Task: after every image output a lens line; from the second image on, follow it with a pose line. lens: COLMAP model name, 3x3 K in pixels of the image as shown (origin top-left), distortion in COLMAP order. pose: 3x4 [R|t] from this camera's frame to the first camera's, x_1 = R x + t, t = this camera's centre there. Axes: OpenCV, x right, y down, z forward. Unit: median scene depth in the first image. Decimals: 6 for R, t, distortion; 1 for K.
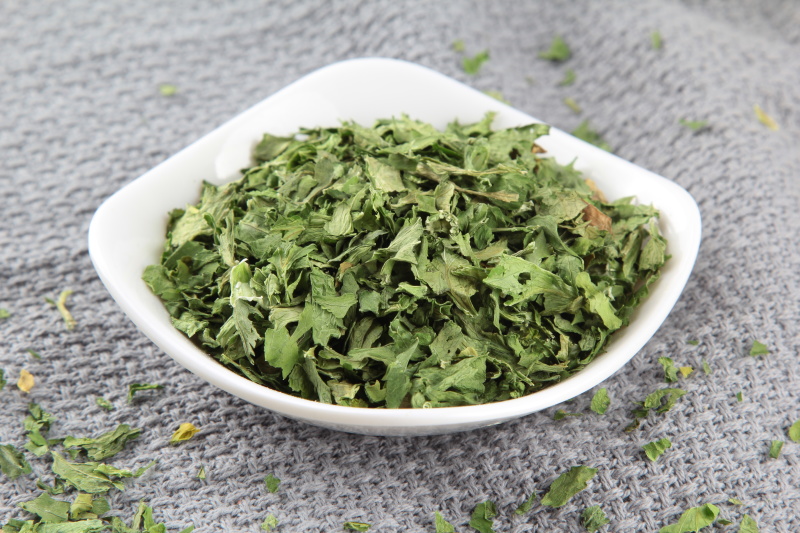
lens RADIAL K [[3157.5, 0, 400.0], [0, 3157.5, 266.5], [0, 0, 1]] dist [0.266433, 1.226529]
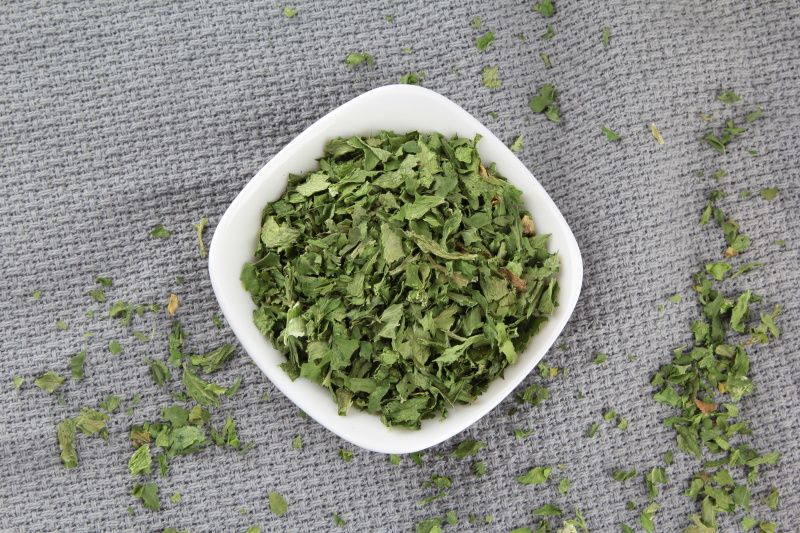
lens RADIAL K [[1814.6, 0, 400.0], [0, 1814.6, 266.5], [0, 0, 1]] dist [0.016294, 0.627864]
pose [[0.987928, 0.151367, -0.032962, 0.032824], [-0.087399, 0.720280, 0.688155, -0.675141], [0.127906, -0.676967, 0.724814, 0.324606]]
